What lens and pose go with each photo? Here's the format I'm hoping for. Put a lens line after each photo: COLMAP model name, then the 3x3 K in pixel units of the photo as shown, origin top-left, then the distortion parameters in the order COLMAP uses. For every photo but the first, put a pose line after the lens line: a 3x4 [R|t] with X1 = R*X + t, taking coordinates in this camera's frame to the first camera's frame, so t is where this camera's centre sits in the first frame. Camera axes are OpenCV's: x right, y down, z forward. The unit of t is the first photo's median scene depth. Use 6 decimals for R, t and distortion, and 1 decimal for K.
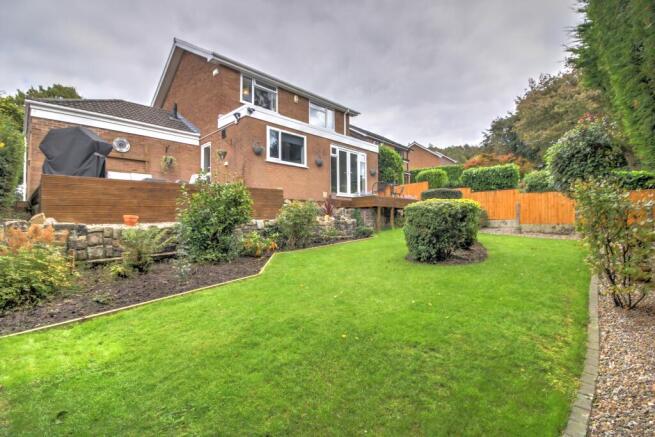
lens RADIAL K [[305.7, 0, 329.8], [0, 305.7, 212.5], [0, 0, 1]] dist [0.000048, -0.010872]
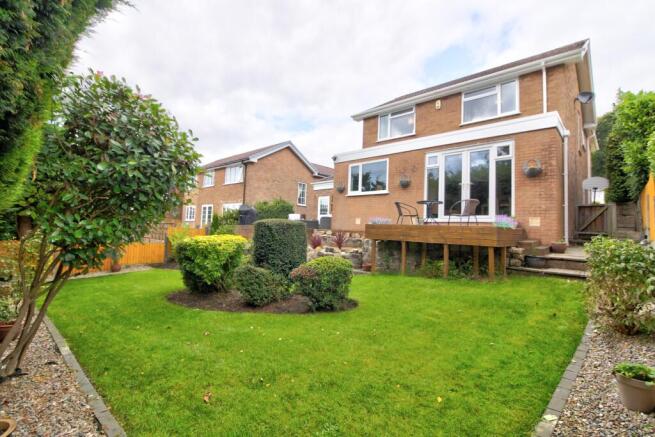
lens RADIAL K [[305.7, 0, 329.8], [0, 305.7, 212.5], [0, 0, 1]] dist [0.000048, -0.010872]
pose [[0.031074, -0.080403, -0.996278, 0.770088], [-0.009418, 0.996691, -0.080730, -0.019145], [0.999473, 0.011891, 0.030214, 0.795736]]
